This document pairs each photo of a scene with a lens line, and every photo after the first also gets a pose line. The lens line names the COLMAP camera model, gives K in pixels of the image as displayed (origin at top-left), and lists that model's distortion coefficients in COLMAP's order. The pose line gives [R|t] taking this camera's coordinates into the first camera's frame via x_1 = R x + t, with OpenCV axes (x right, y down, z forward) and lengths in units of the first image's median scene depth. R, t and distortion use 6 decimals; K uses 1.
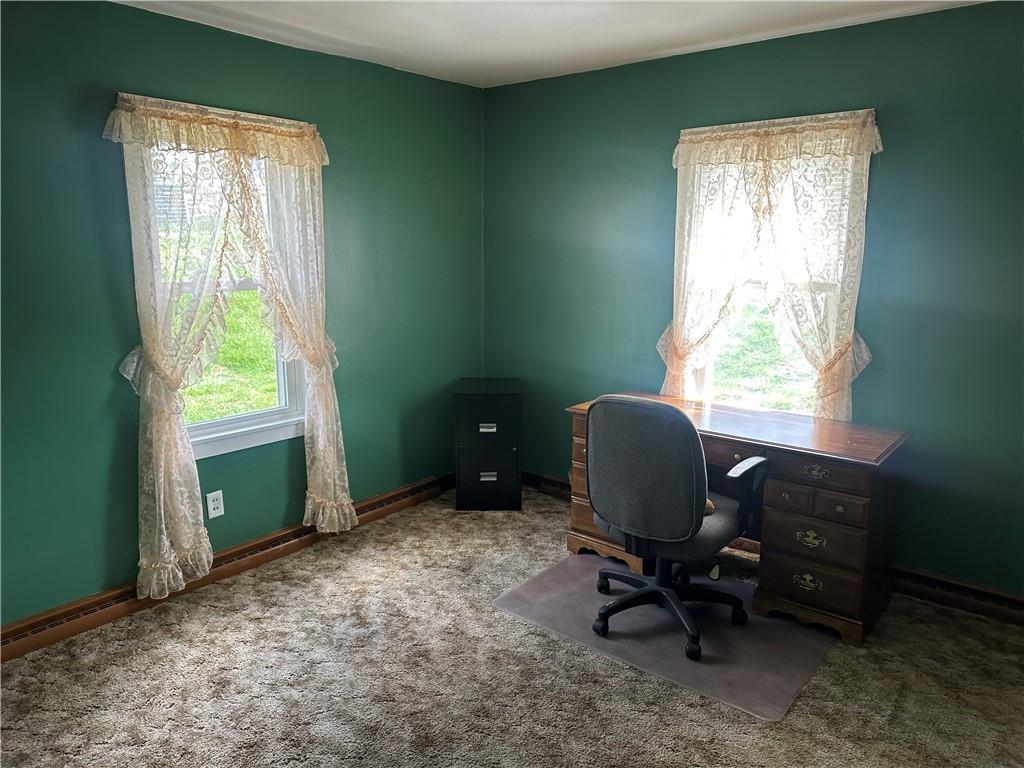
lens RADIAL K [[727.9, 0, 518.3], [0, 727.9, 382.5], [0, 0, 1]] dist [0.147968, -0.204769]
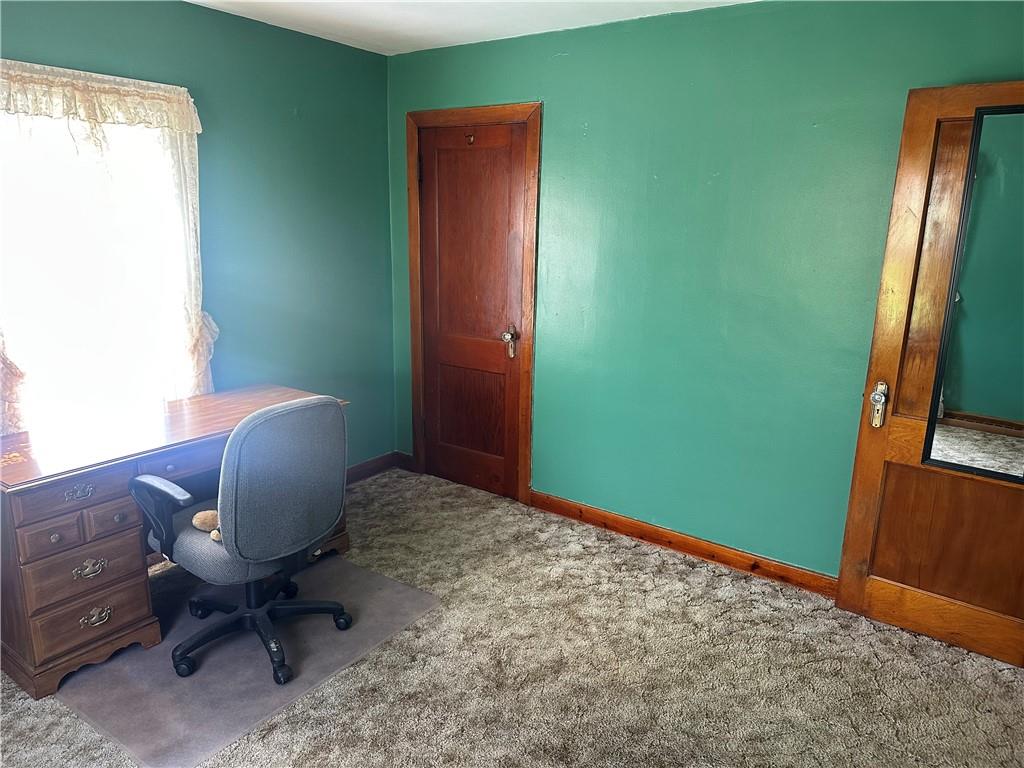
lens RADIAL K [[727.9, 0, 518.3], [0, 727.9, 382.5], [0, 0, 1]] dist [0.147968, -0.204769]
pose [[-0.054914, -0.258289, 0.964506, -0.736891], [0.159880, 0.951225, 0.263836, -0.208262], [-0.985608, 0.168693, -0.010941, 0.743828]]
